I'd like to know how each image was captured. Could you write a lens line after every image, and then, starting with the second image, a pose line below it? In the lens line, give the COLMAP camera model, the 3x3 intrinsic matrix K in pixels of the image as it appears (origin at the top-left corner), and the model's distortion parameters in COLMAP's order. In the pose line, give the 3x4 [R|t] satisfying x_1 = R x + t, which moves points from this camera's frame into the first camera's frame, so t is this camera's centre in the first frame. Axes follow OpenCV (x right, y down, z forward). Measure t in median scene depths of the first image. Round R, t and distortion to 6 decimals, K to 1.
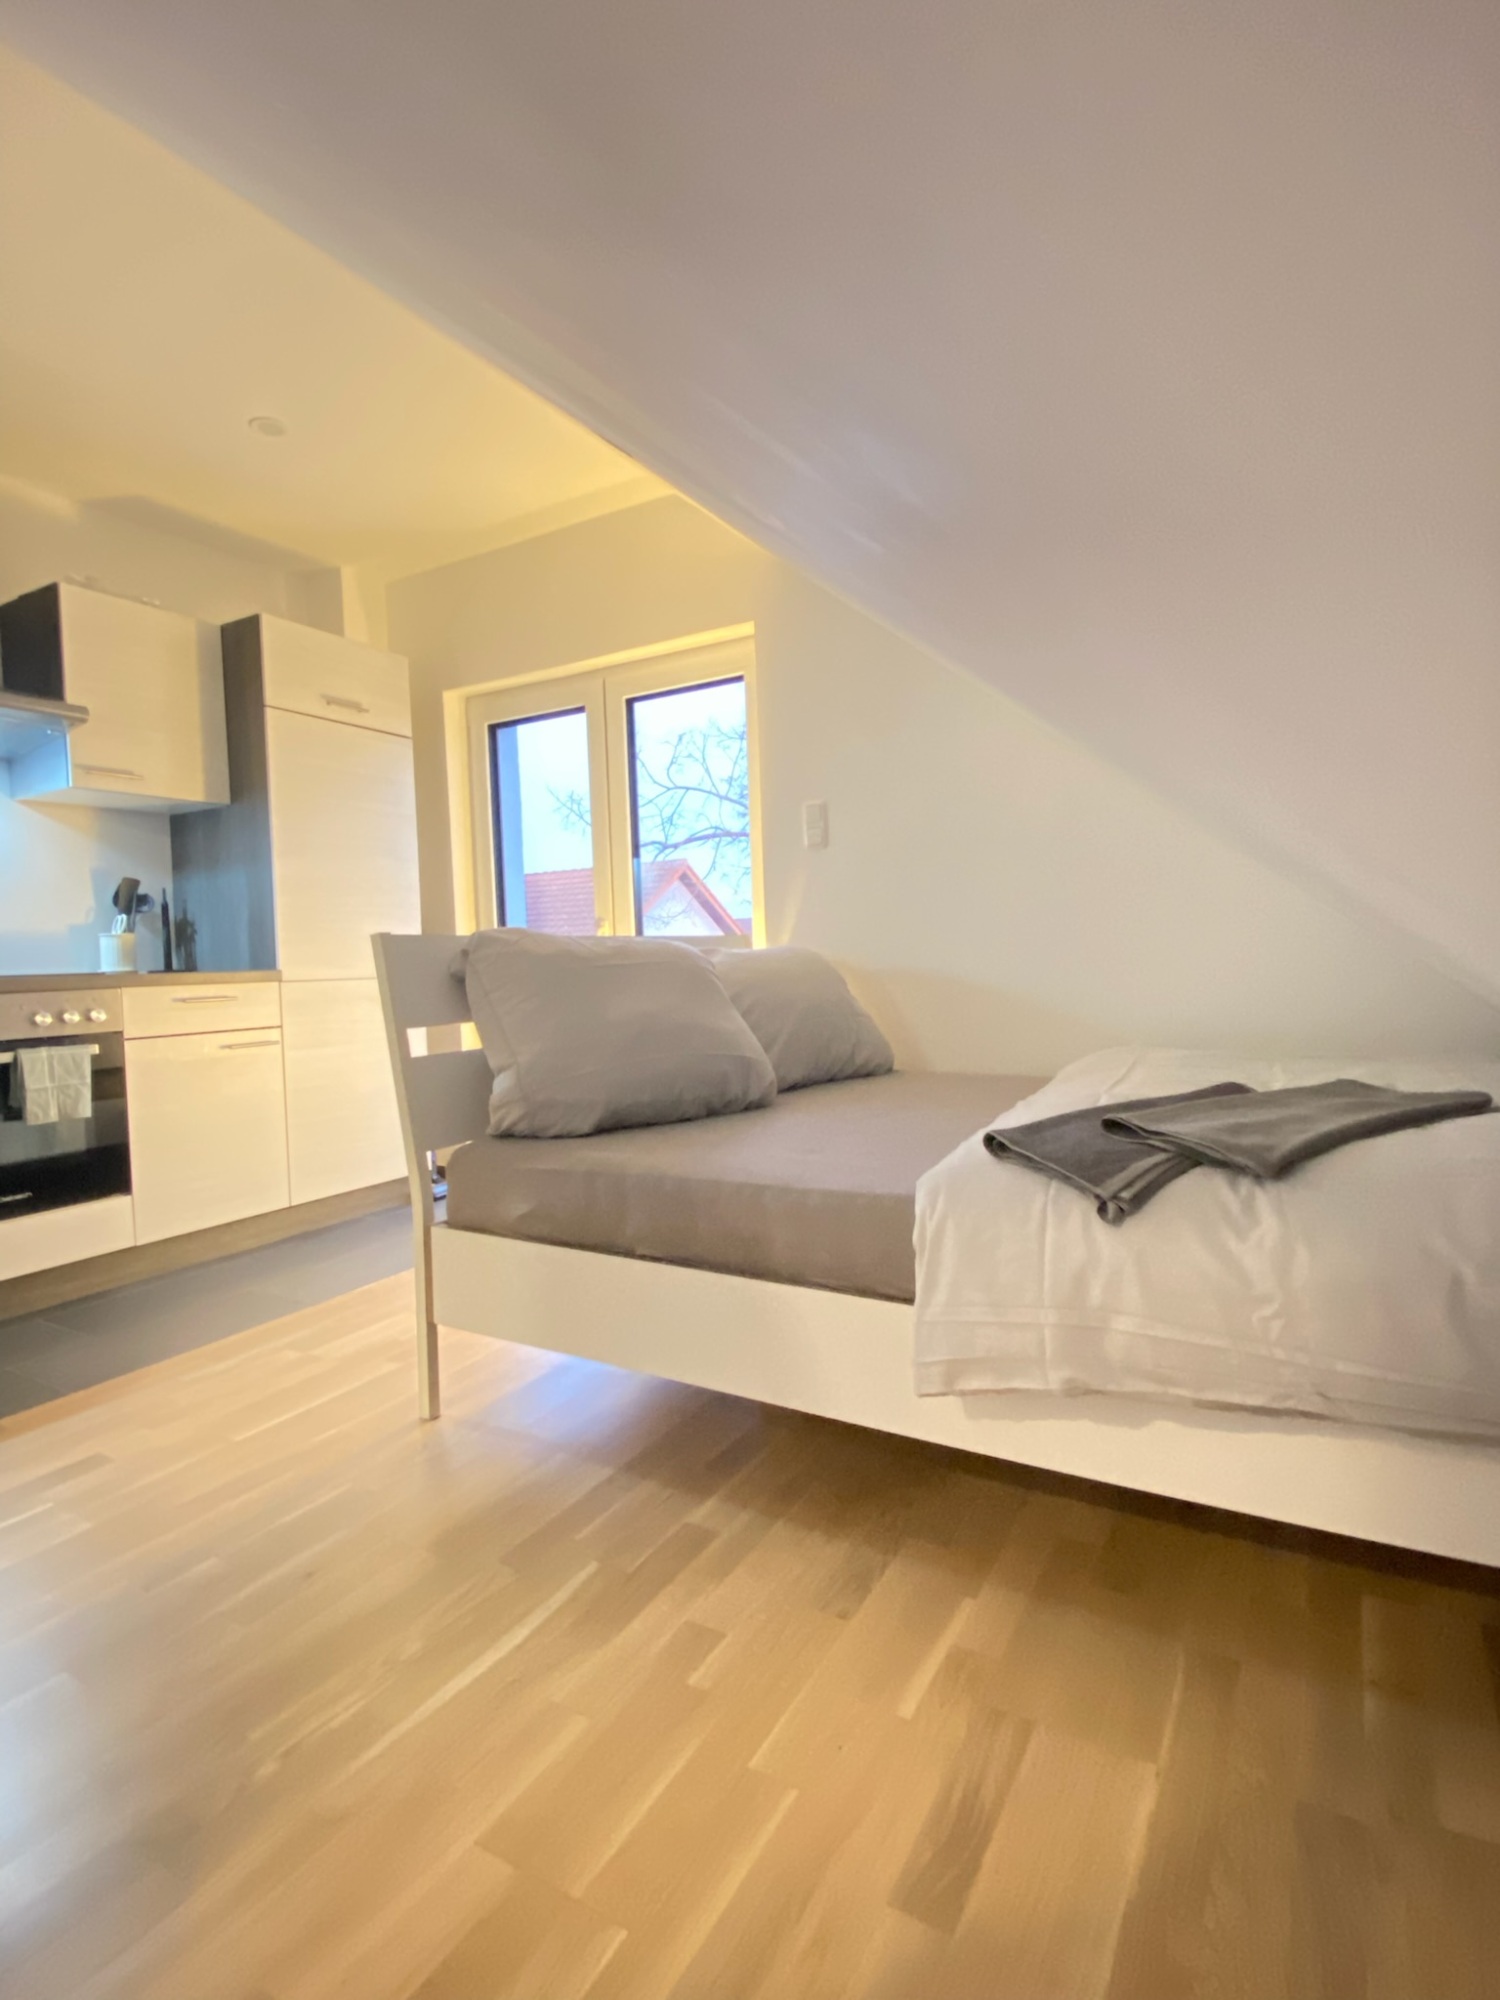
lens RADIAL K [[999.6, 0, 750.0], [0, 999.6, 1000.0], [0, 0, 1]] dist [-0.000087, -0.000020]
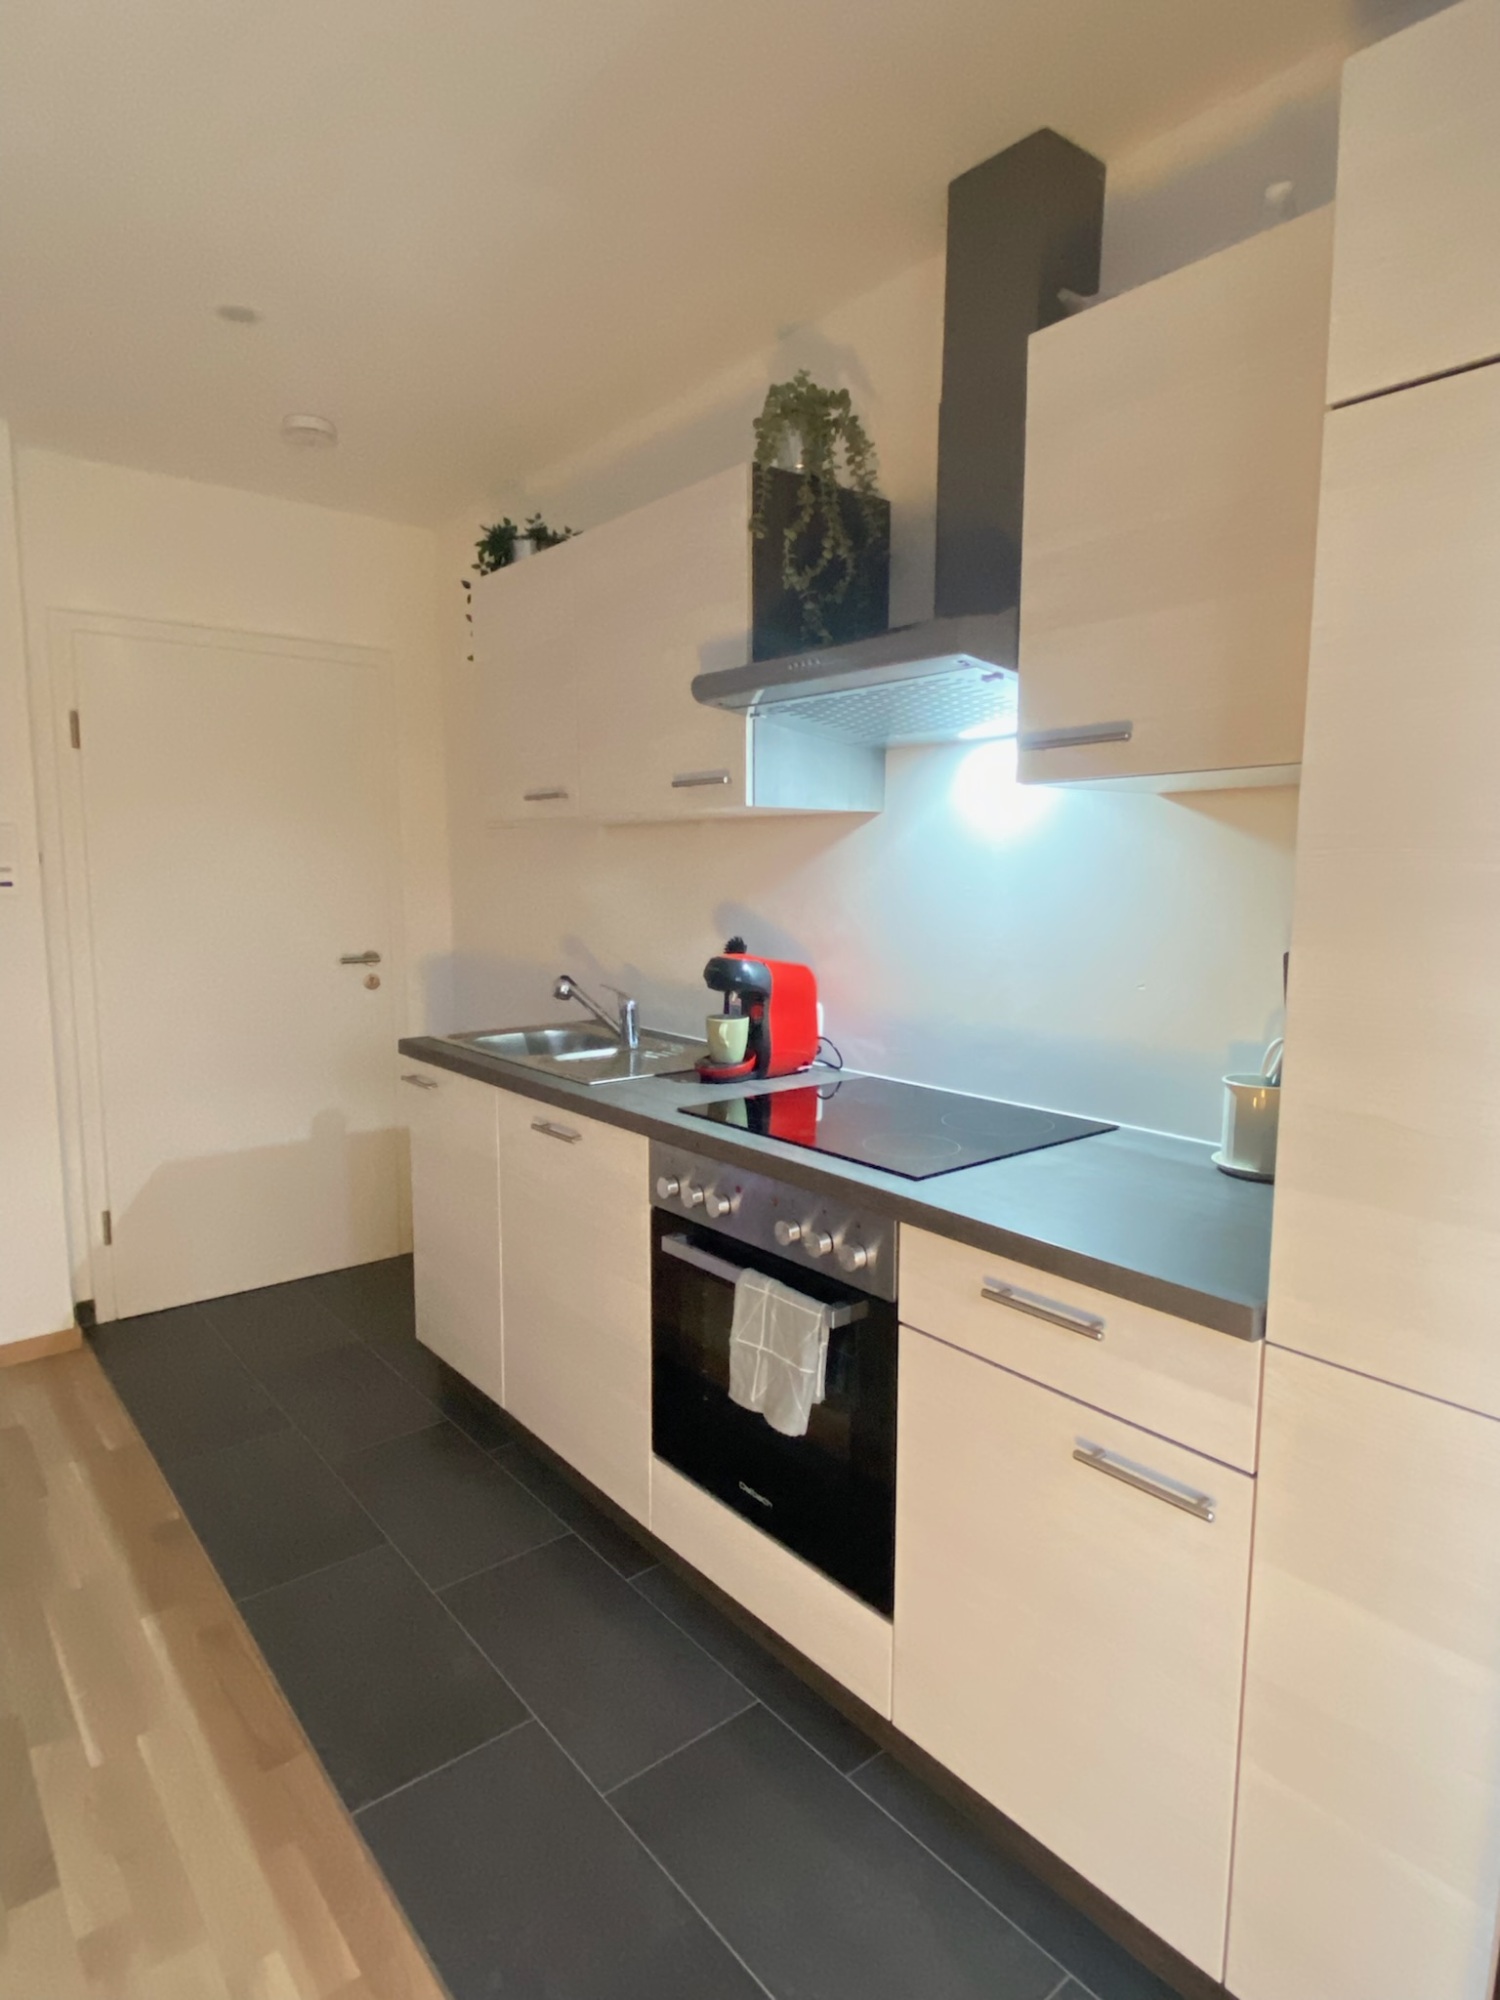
lens RADIAL K [[1128.5, 0, 750.0], [0, 1128.5, 1000.0], [0, 0, 1]] dist [-0.000626, -0.000081]
pose [[-0.345081, 0.147981, -0.926834, -0.130883], [-0.029120, 0.985329, 0.168162, -0.201230], [0.938121, 0.085019, -0.335709, 1.117508]]
